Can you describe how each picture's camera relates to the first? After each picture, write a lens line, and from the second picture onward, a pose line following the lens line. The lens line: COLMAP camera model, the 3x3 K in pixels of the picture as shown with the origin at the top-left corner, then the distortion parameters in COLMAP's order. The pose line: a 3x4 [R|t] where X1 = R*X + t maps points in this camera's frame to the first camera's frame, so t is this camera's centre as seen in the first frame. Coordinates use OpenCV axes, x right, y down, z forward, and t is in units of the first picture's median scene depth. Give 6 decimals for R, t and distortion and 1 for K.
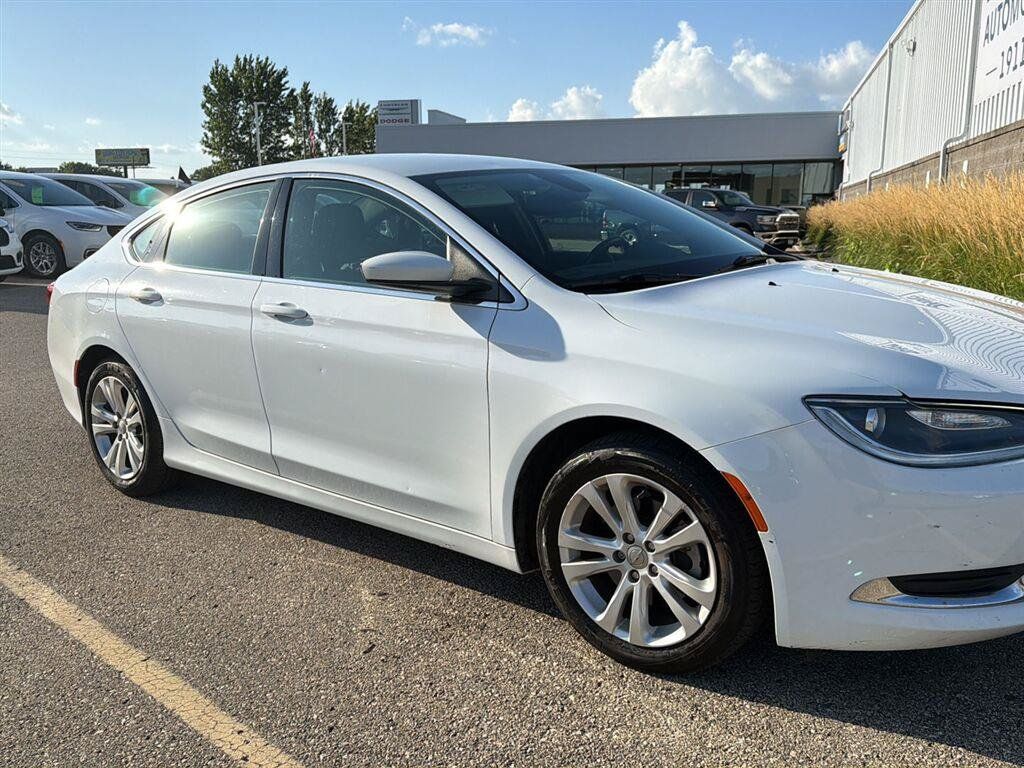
lens RADIAL K [[925.4, 0, 509.3], [0, 925.4, 384.5], [0, 0, 1]] dist [0.108066, -0.188658]
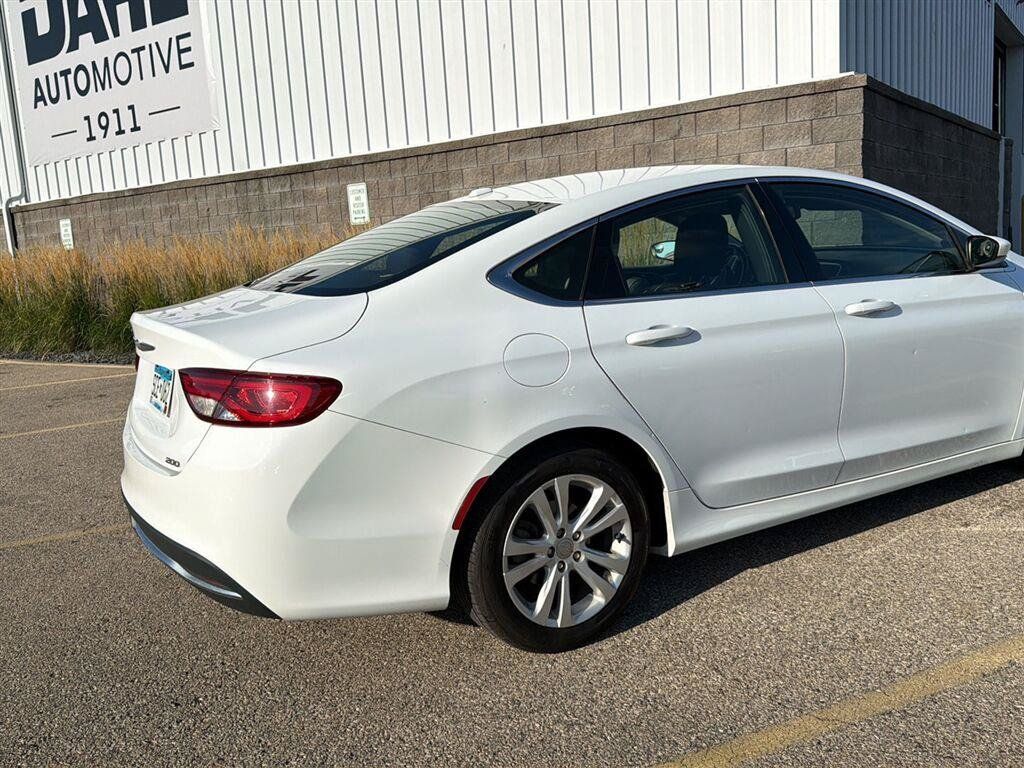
lens RADIAL K [[925.4, 0, 509.3], [0, 925.4, 384.5], [0, 0, 1]] dist [0.108066, -0.188658]
pose [[0.324139, -0.157282, 0.932843, -0.352971], [0.230705, 0.969452, 0.083291, -0.045809], [-0.917447, 0.188214, 0.350523, 0.268308]]
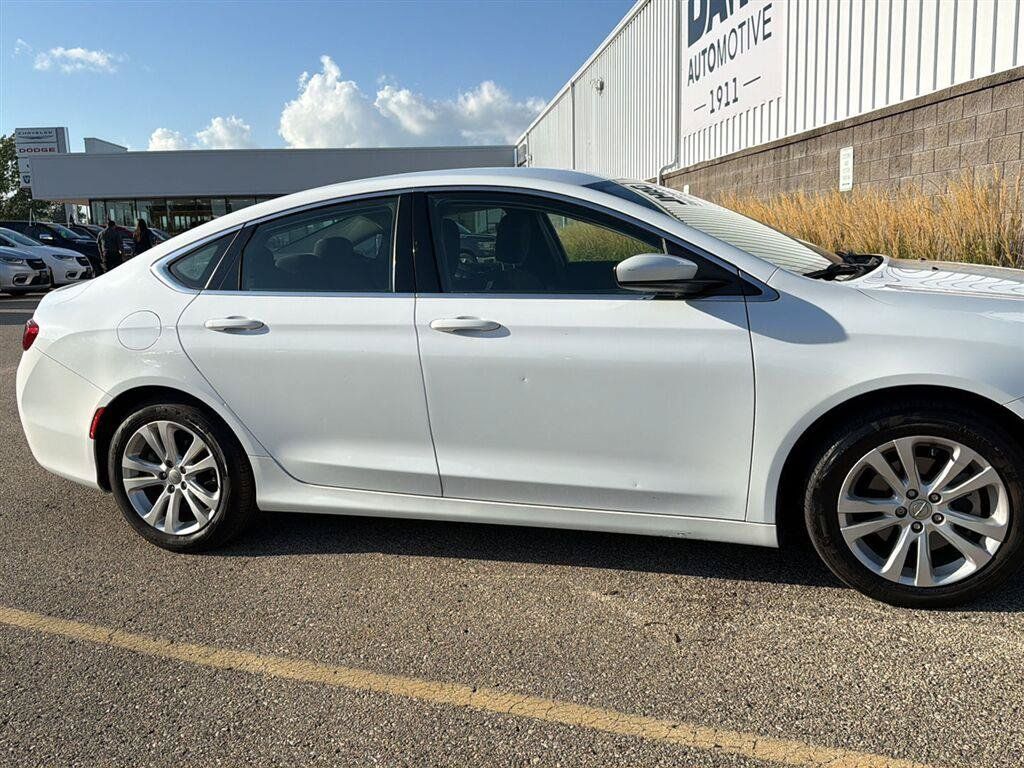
lens RADIAL K [[919.6, 0, 512.0], [0, 919.6, 384.0], [0, 0, 1]] dist [0.124317, -0.232410]
pose [[0.933747, -0.084850, 0.347732, -0.141903], [0.095792, 0.995298, -0.014363, 0.000533], [-0.344878, 0.046721, 0.937484, 0.020078]]
